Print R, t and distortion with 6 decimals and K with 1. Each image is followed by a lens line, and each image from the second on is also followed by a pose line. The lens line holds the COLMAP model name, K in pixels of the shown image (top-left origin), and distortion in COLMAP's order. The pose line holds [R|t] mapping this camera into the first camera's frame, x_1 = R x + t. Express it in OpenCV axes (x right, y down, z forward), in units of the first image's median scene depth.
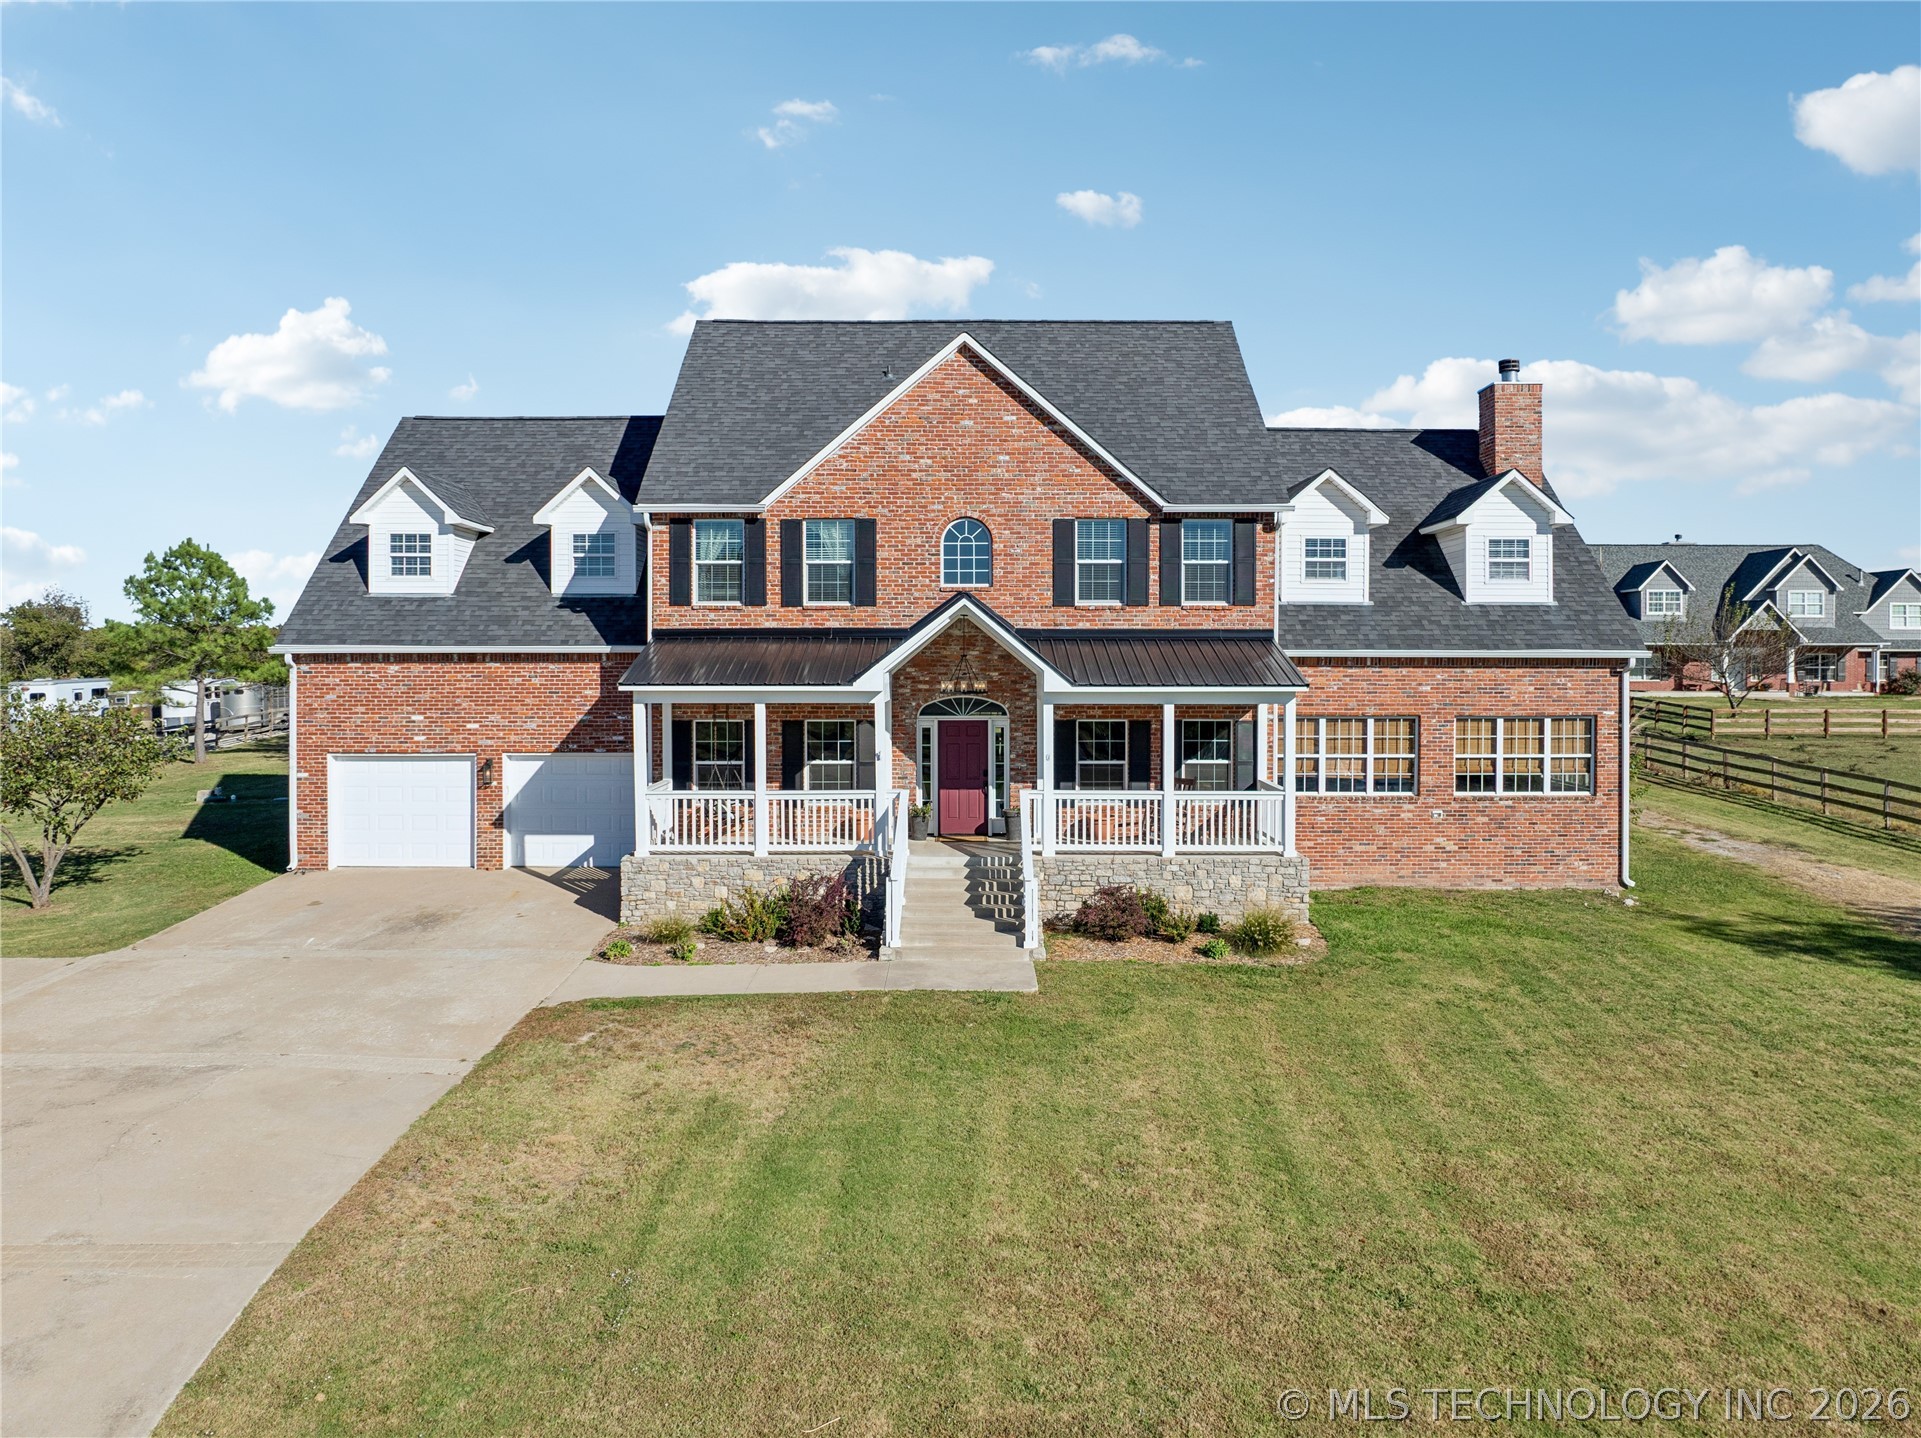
lens RADIAL K [[1381.2, 0, 960.5], [0, 1381.2, 719.0], [0, 0, 1]] dist [-0.041522, 0.001839]
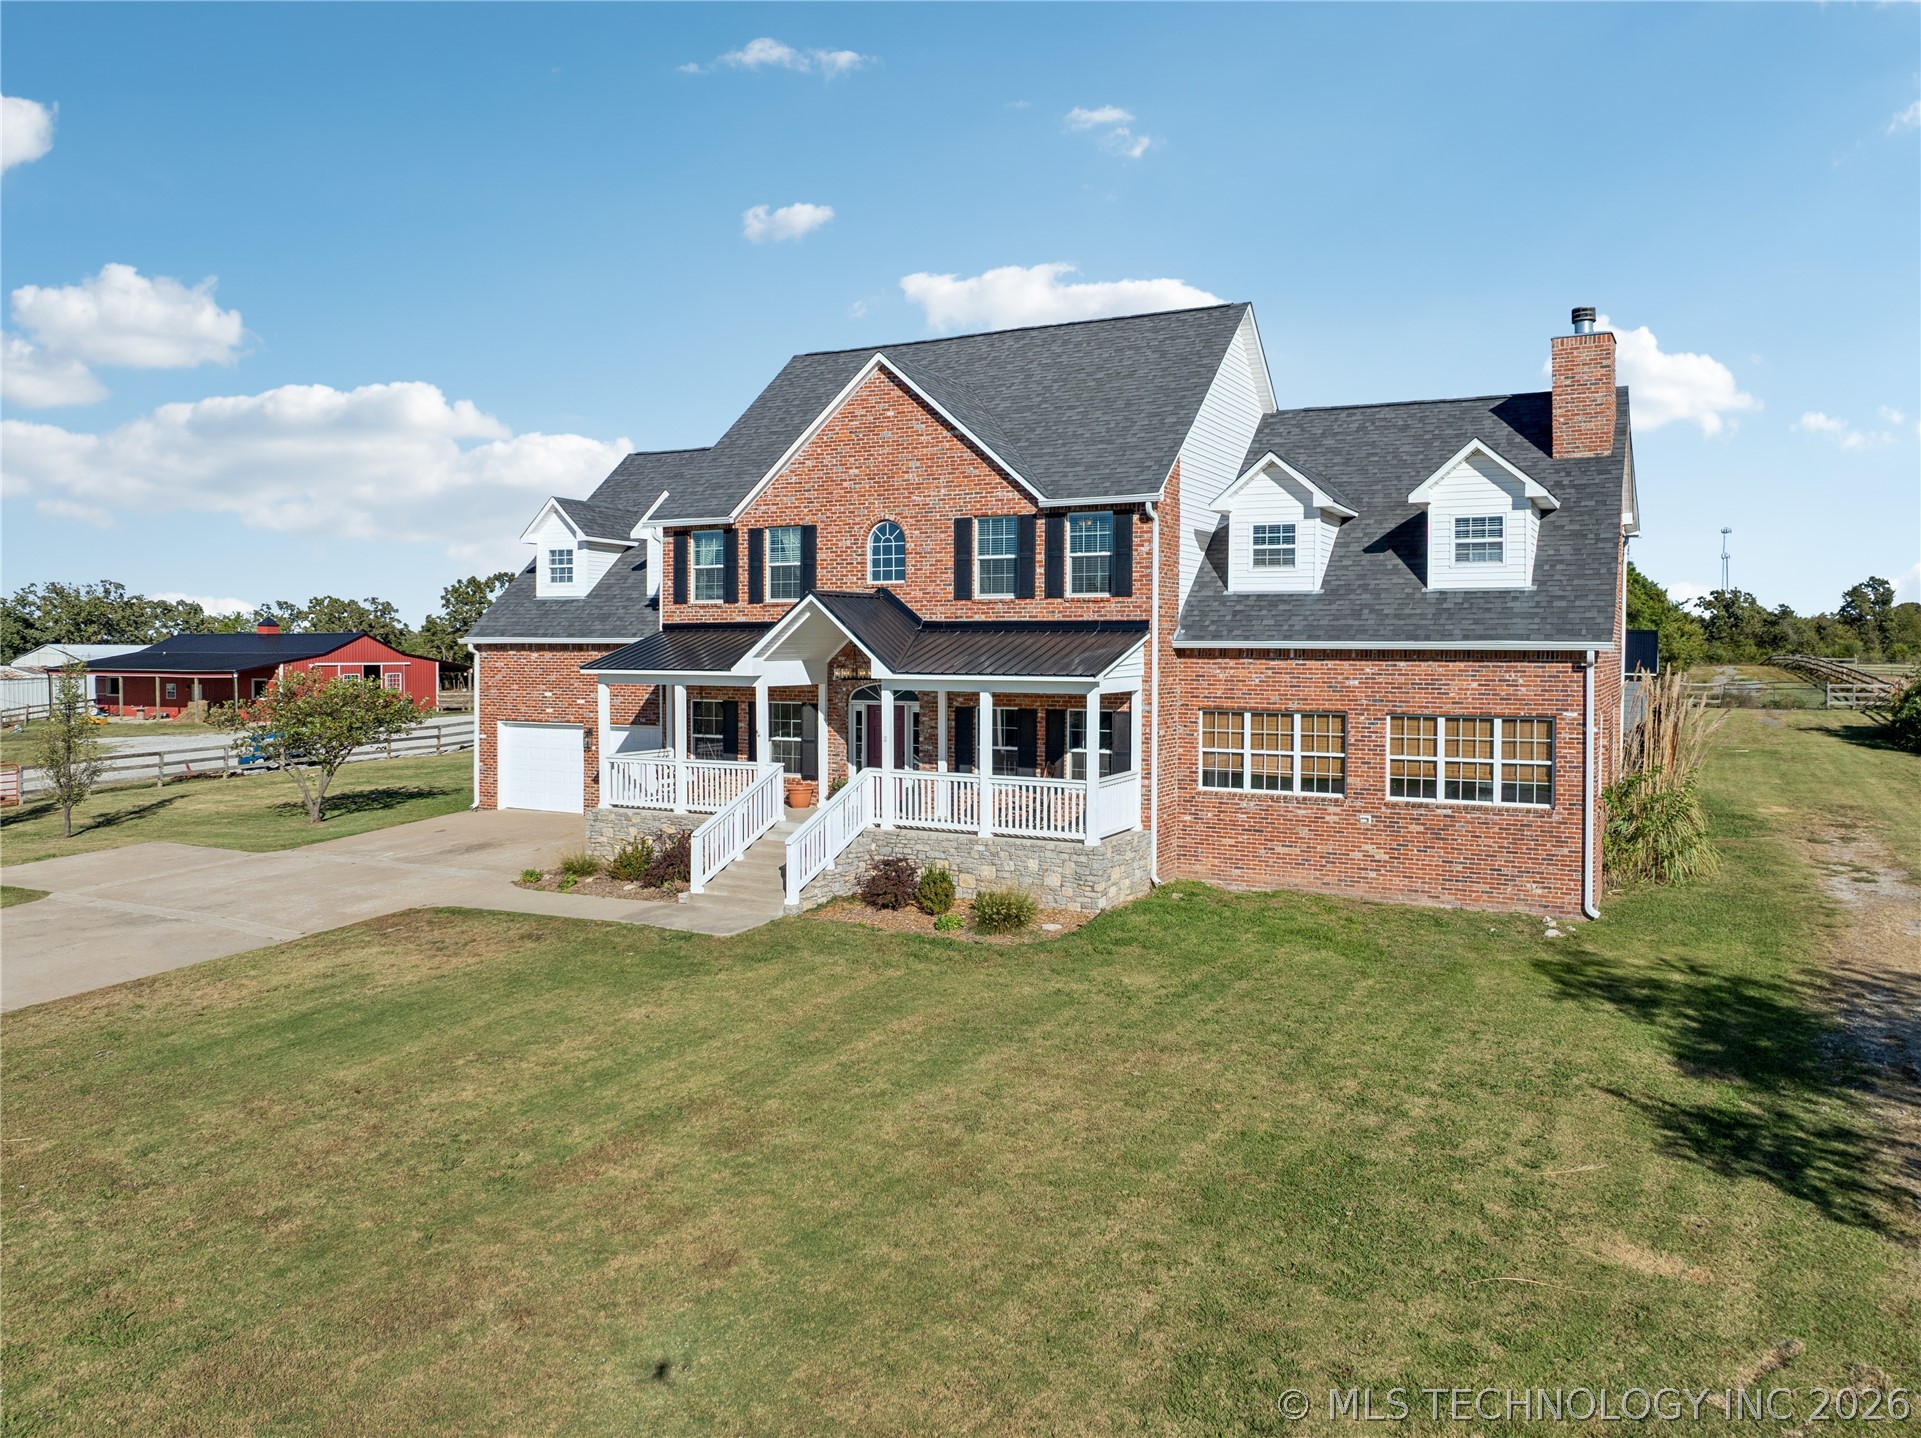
lens RADIAL K [[1381.2, 0, 960.5], [0, 1381.2, 719.0], [0, 0, 1]] dist [-0.041522, 0.001839]
pose [[0.880241, 0.026852, -0.473767, 0.577294], [-0.025774, 0.999629, 0.008770, 0.000971], [0.473827, 0.004492, 0.880607, 0.060816]]
